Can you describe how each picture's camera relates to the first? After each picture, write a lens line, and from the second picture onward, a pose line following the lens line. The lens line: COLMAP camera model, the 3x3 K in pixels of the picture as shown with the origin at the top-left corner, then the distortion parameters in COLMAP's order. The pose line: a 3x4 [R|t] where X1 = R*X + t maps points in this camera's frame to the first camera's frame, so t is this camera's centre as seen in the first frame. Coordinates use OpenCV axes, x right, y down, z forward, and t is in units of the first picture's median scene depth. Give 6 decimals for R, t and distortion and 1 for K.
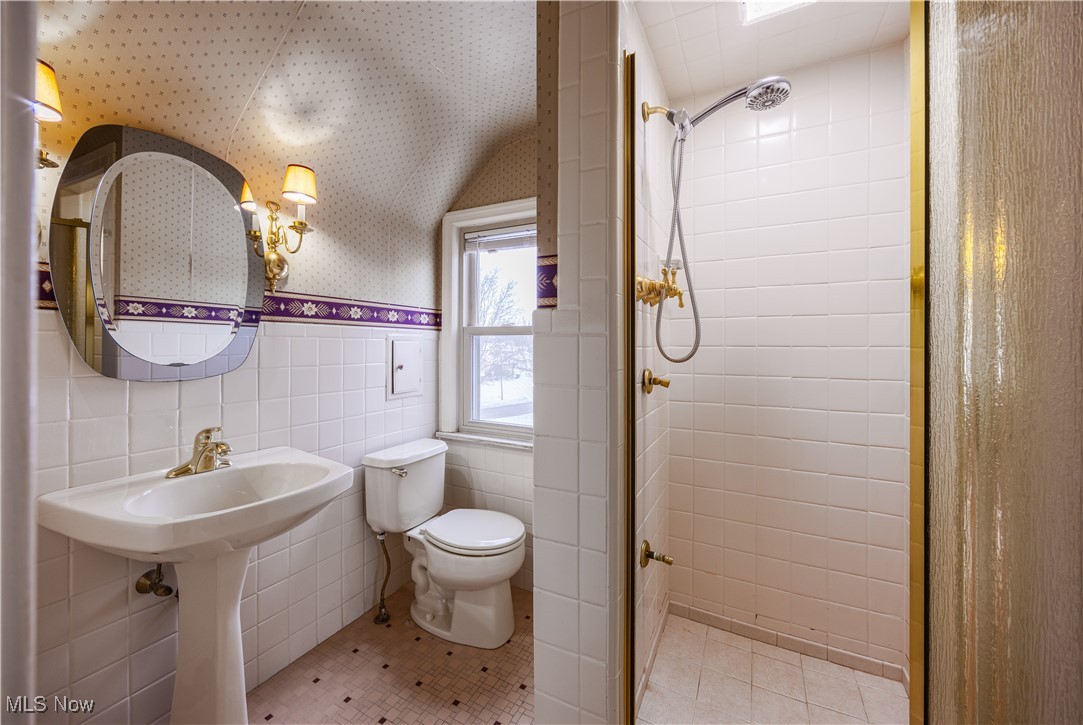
lens RADIAL K [[426.8, 0, 541.5], [0, 426.8, 362.5], [0, 0, 1]] dist [-0.001867, 0.000079]
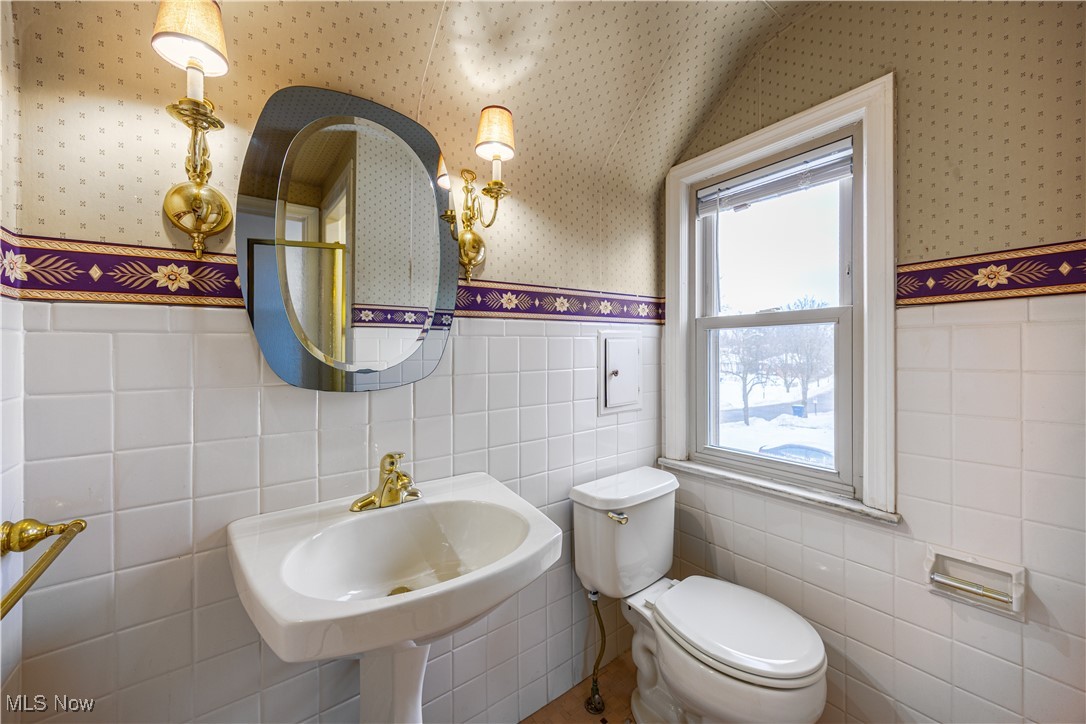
lens RADIAL K [[418.7, 0, 535.6], [0, 418.7, 363.1], [0, 0, 1]] dist [-0.000677, 0.000000]
pose [[0.893981, -0.005264, -0.448075, -0.131447], [0.002733, 0.999976, -0.006293, -0.003239], [0.448097, 0.004401, 0.893974, 0.284665]]
